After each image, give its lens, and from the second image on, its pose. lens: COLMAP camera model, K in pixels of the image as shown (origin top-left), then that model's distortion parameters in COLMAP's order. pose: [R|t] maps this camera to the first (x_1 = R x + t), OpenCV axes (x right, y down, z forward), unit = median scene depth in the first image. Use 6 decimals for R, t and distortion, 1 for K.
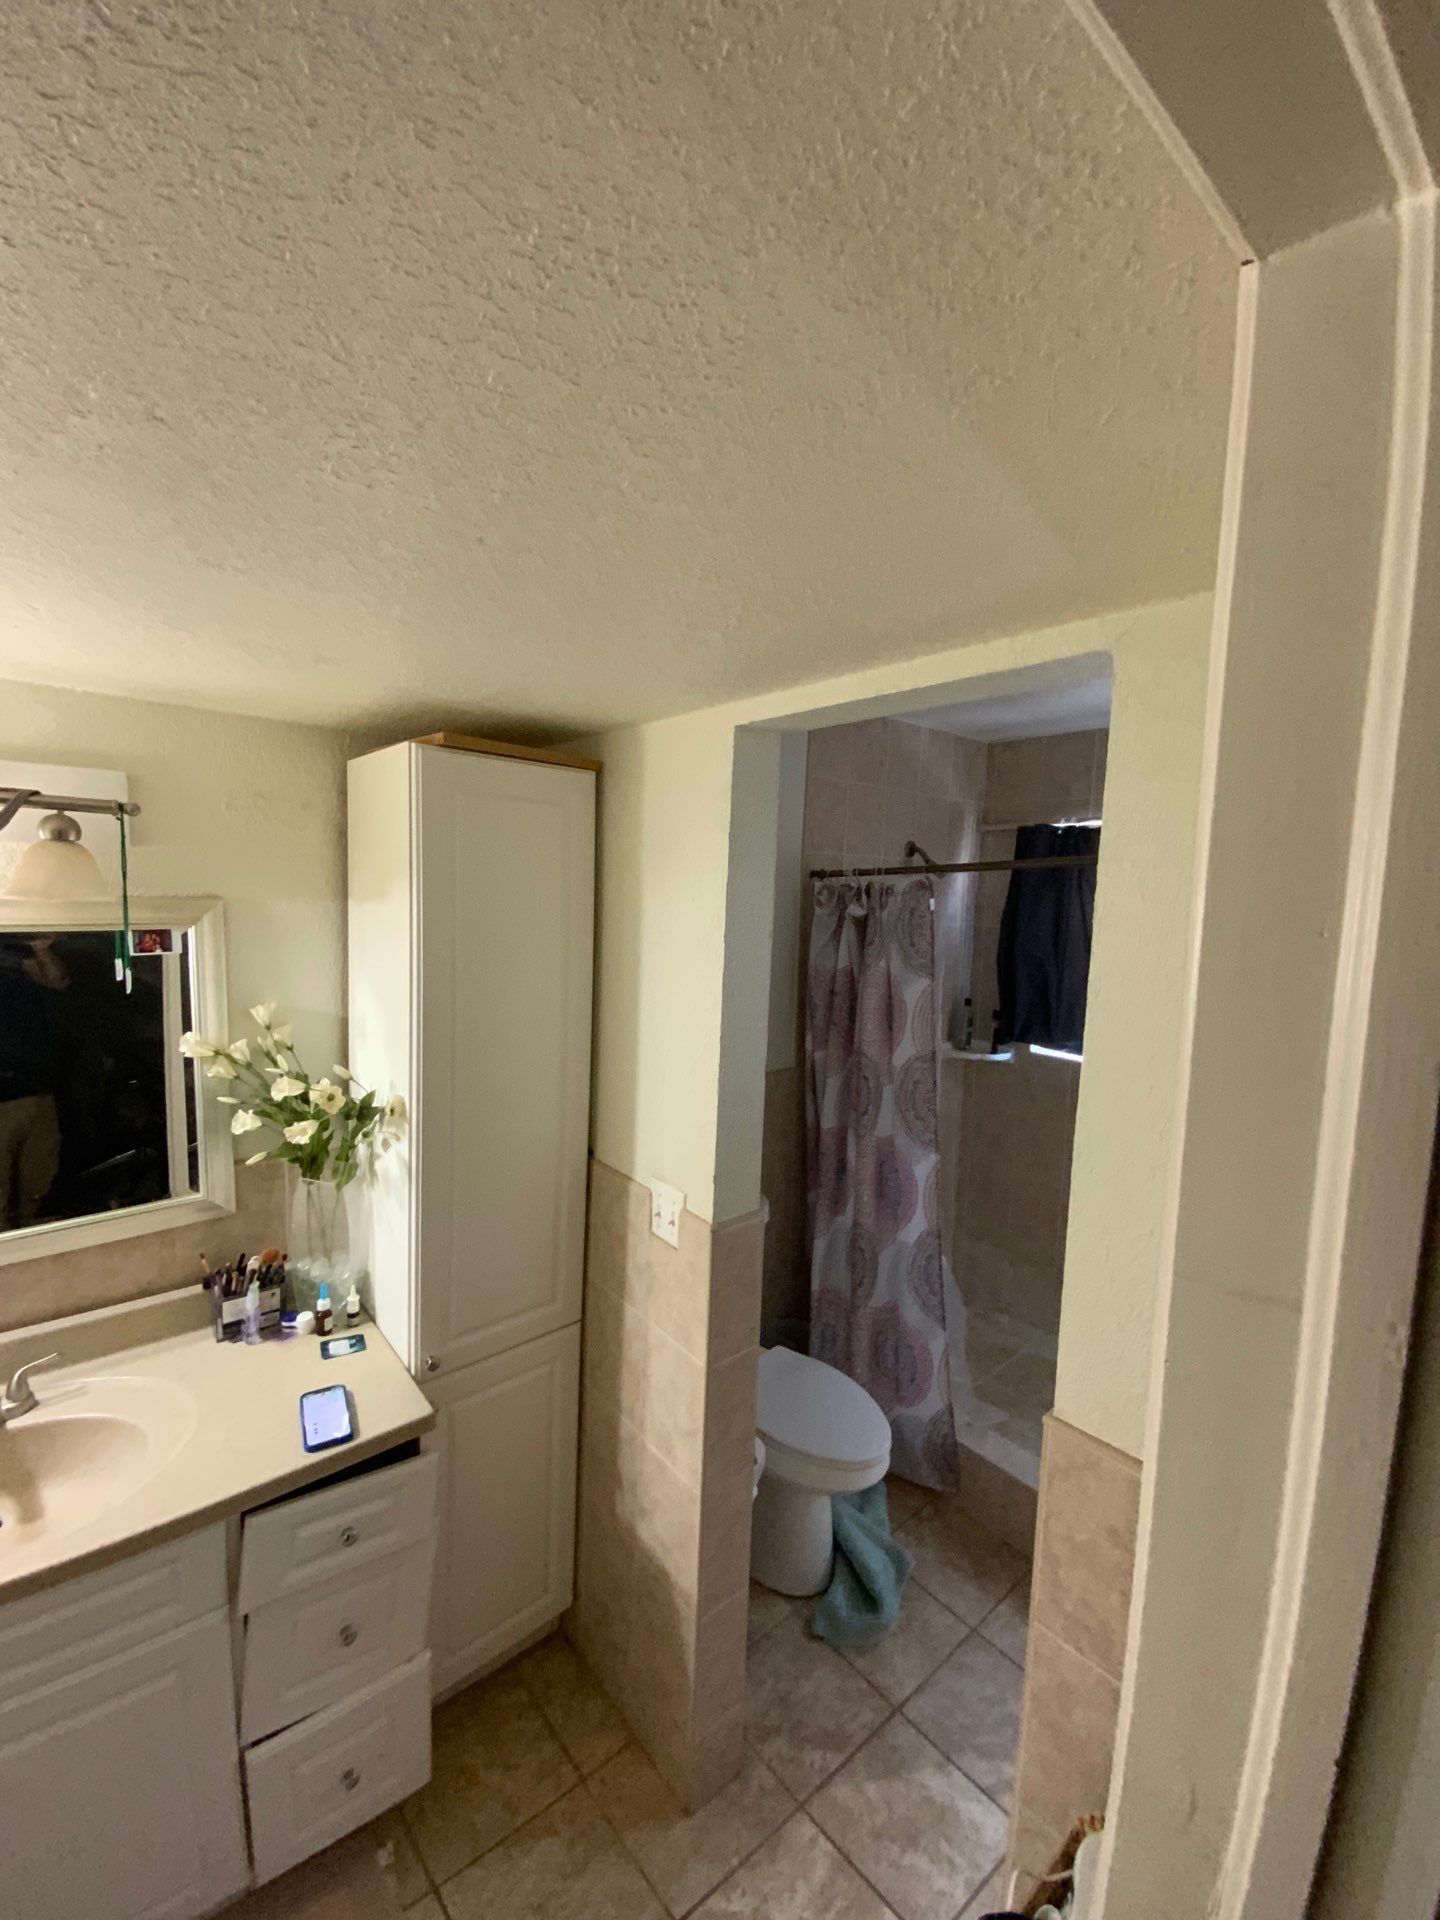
lens RADIAL K [[777.3, 0, 719.6], [0, 777.3, 957.0], [0, 0, 1]] dist [0.006024, -0.011392]
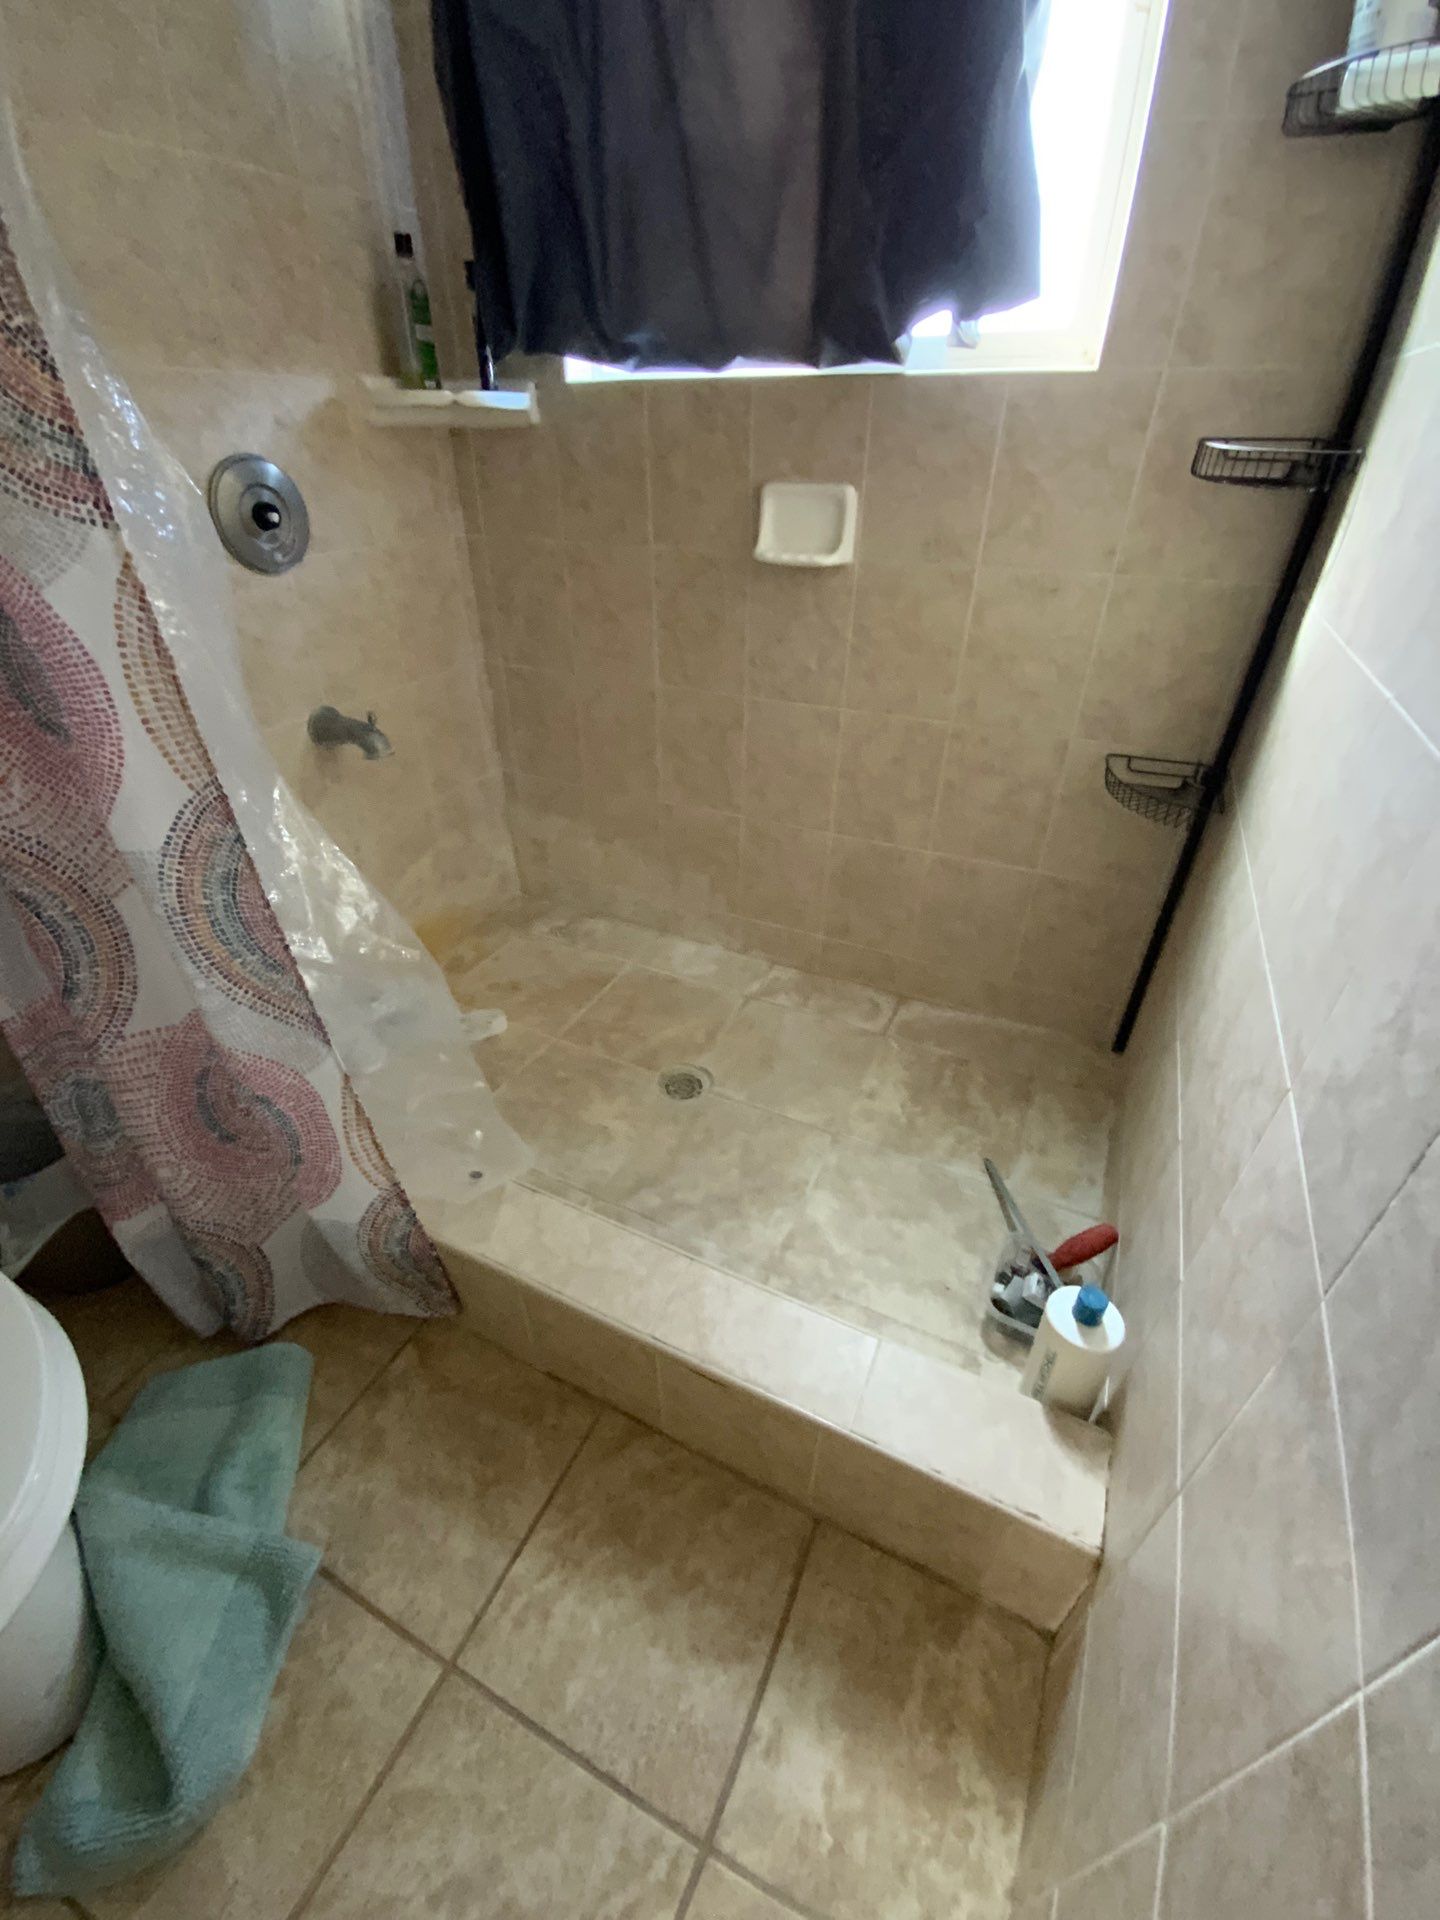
lens RADIAL K [[774.2, 0, 716.4], [0, 774.2, 954.6], [0, 0, 1]] dist [0.020247, -0.019328]
pose [[0.918152, -0.239409, 0.315722, 0.330255], [0.058615, 0.870118, 0.489345, 0.246709], [-0.391869, -0.430787, 0.812934, 0.592527]]
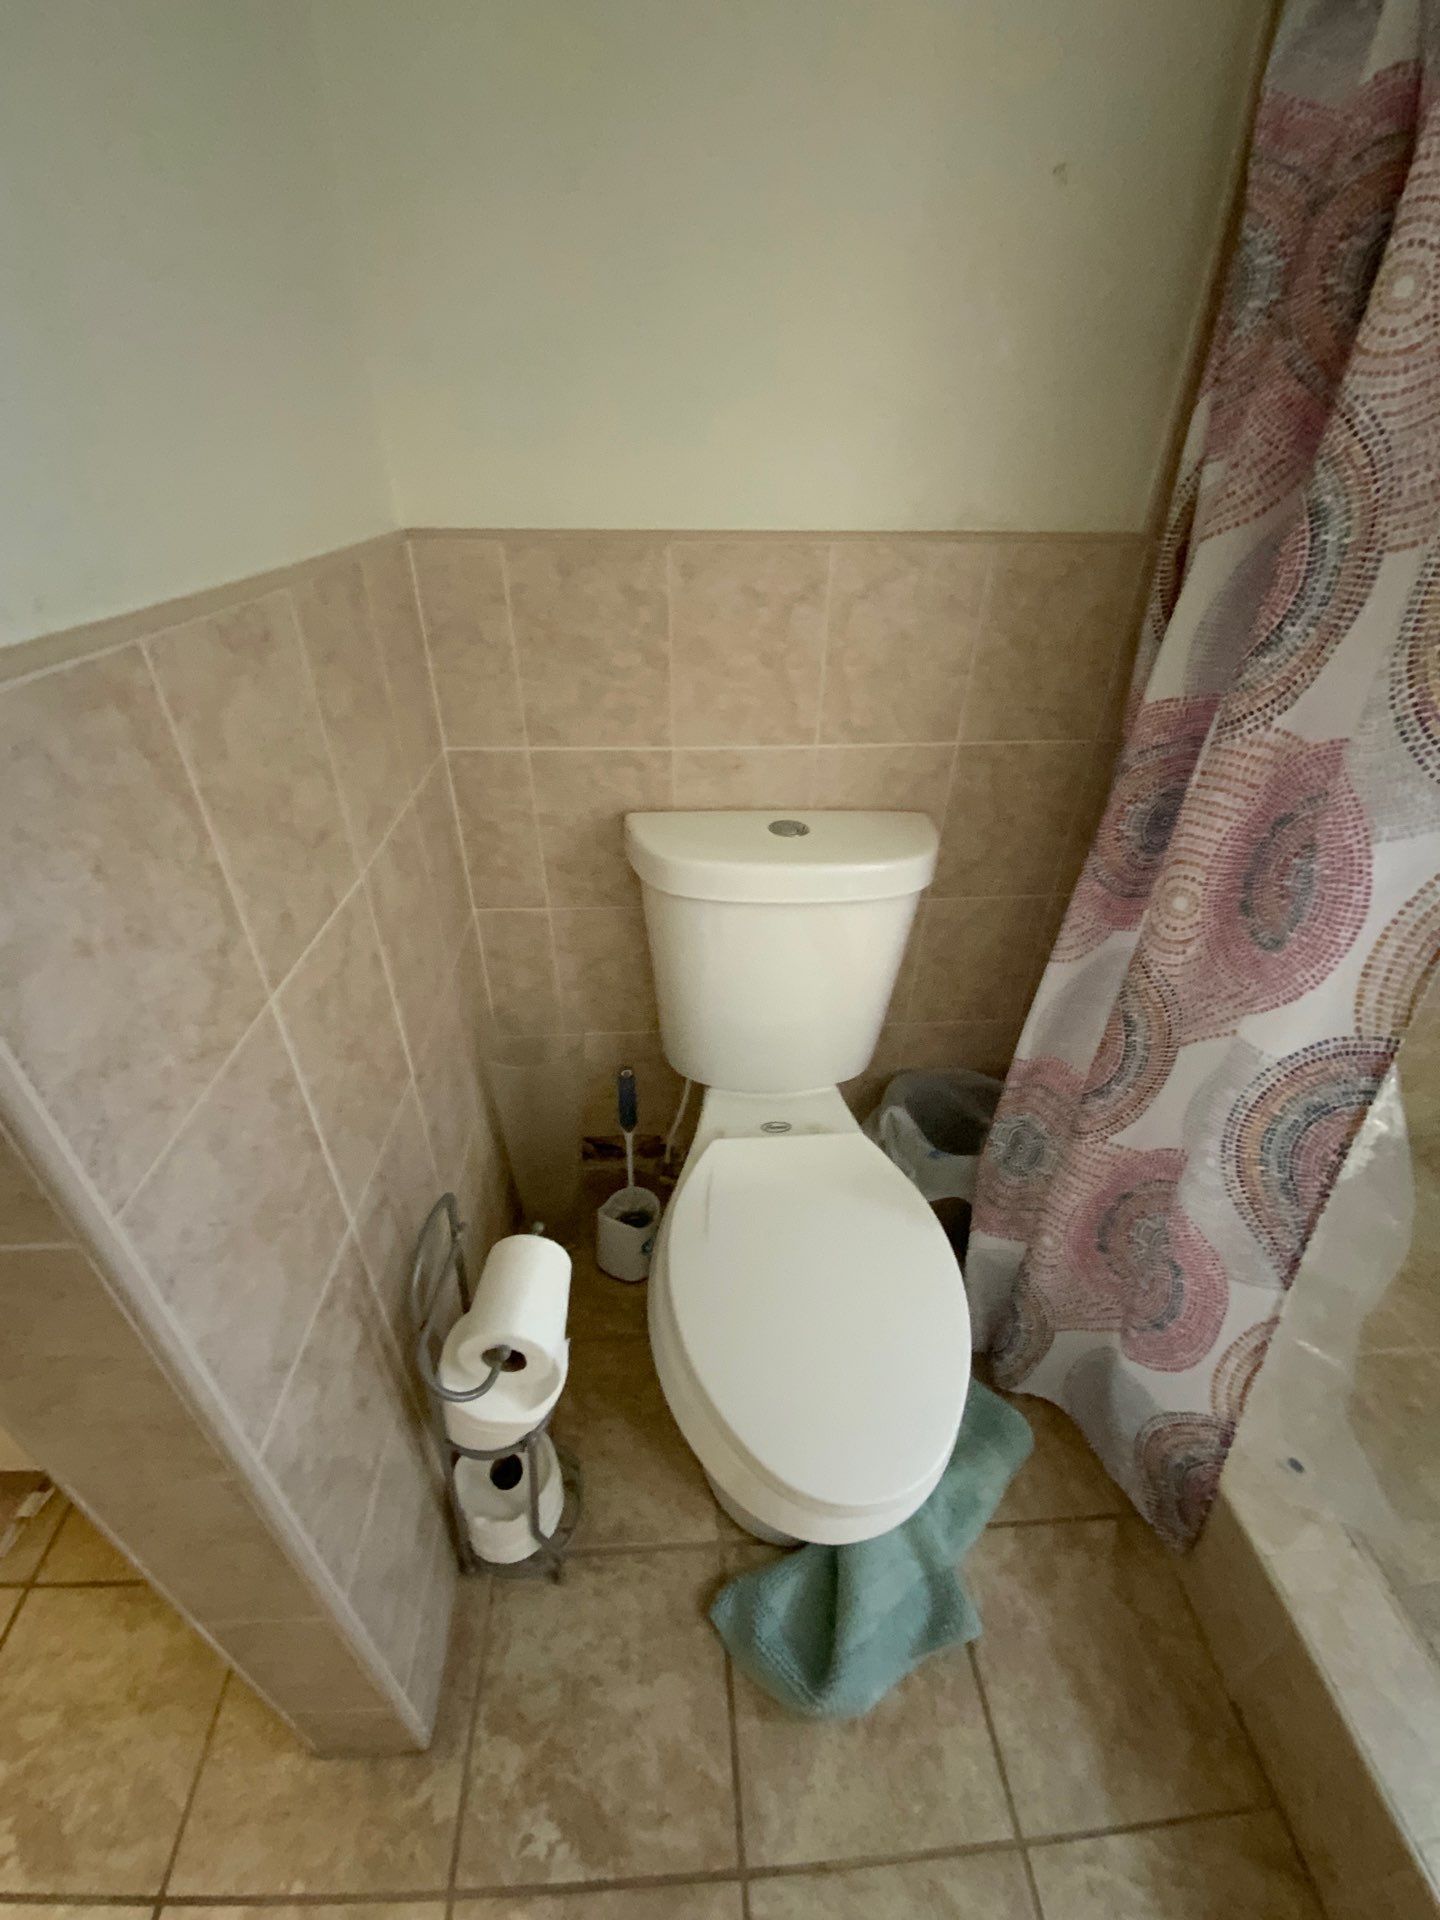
lens RADIAL K [[777.3, 0, 719.6], [0, 777.3, 957.0], [0, 0, 1]] dist [0.006024, -0.011392]
pose [[0.804485, 0.305854, -0.509174, 0.199536], [-0.040993, 0.883779, 0.466106, 0.171316], [0.592557, -0.354103, 0.723524, 0.592869]]
